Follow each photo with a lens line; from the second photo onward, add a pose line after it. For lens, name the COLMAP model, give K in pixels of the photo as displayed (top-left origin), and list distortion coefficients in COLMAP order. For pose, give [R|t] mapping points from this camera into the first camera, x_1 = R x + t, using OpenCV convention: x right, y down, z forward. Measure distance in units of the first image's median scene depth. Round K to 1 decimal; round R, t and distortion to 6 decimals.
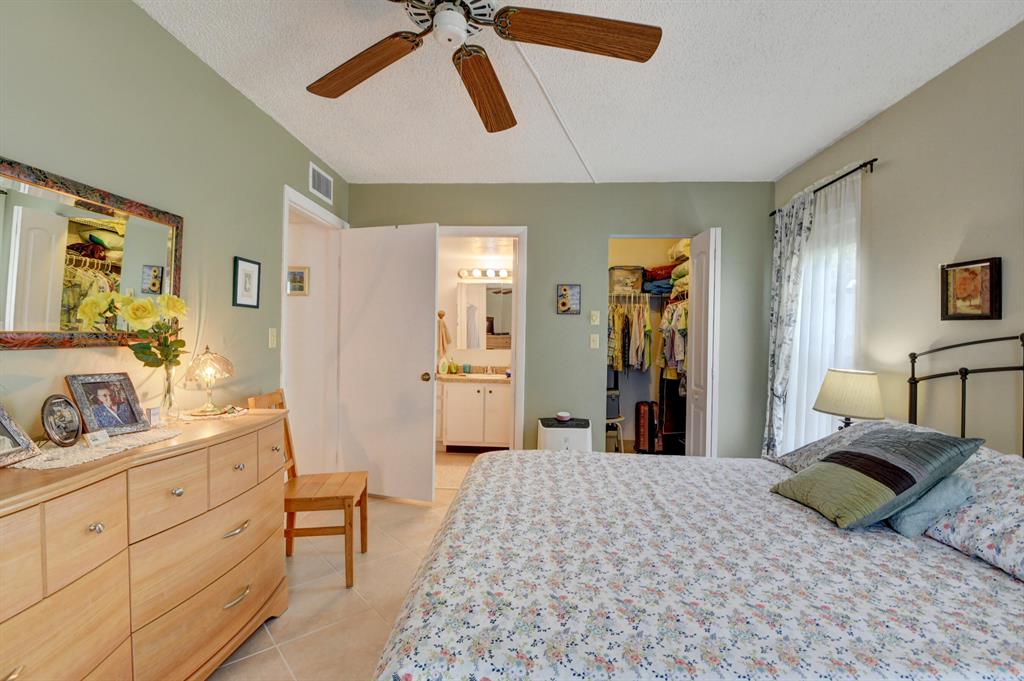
lens RADIAL K [[453.6, 0, 512.9], [0, 453.6, 339.8], [0, 0, 1]] dist [0.003367, -0.017302]
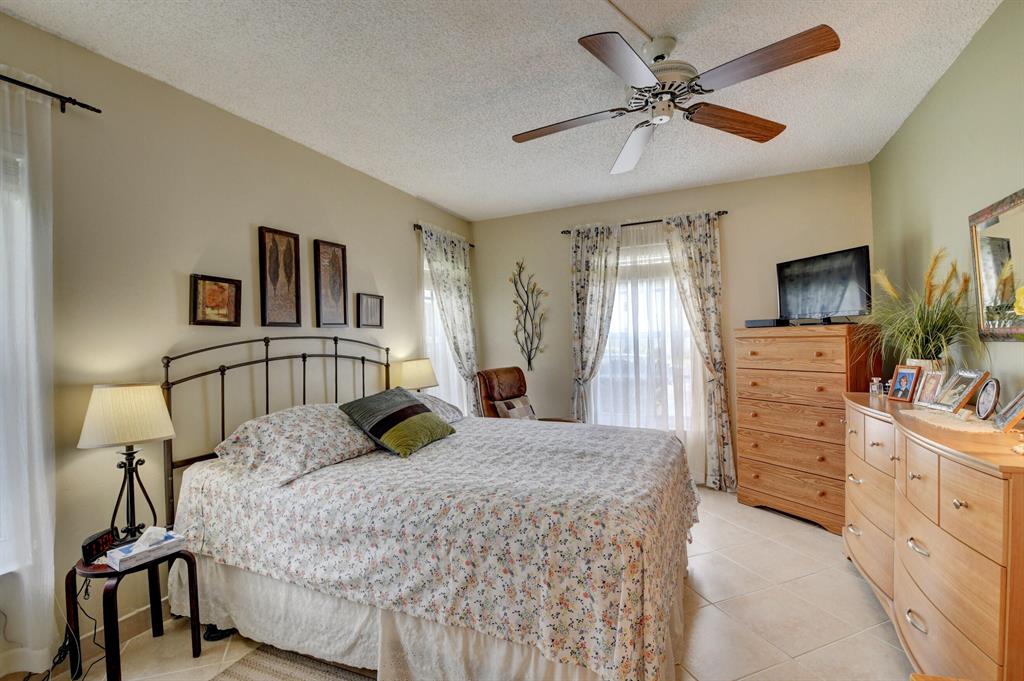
lens RADIAL K [[453.6, 0, 503.0], [0, 453.6, 341.1], [0, 0, 1]] dist [0.003367, -0.017302]
pose [[-0.922403, 0.005039, 0.386197, -0.159113], [0.010083, 0.999888, 0.011036, -0.008153], [-0.386098, 0.014074, -0.922350, 1.746251]]
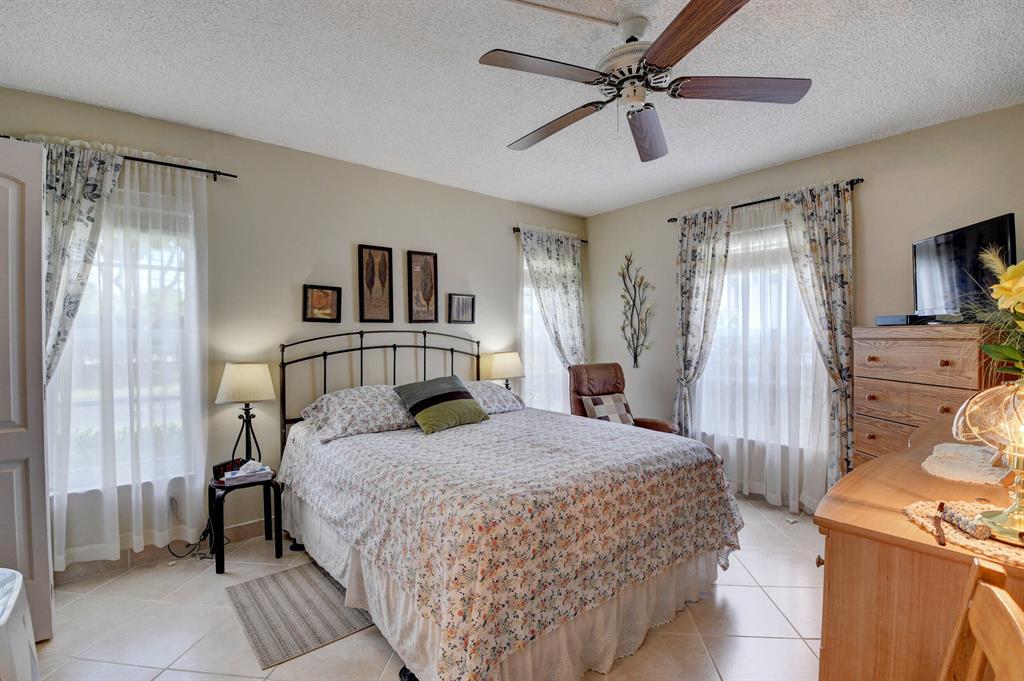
lens RADIAL K [[453.6, 0, 508.8], [0, 453.6, 340.4], [0, 0, 1]] dist [0.003367, -0.017302]
pose [[-0.663544, -0.018922, 0.747898, -0.628927], [-0.001427, 0.999710, 0.024027, -0.017634], [-0.748136, 0.014876, -0.663378, 1.511927]]
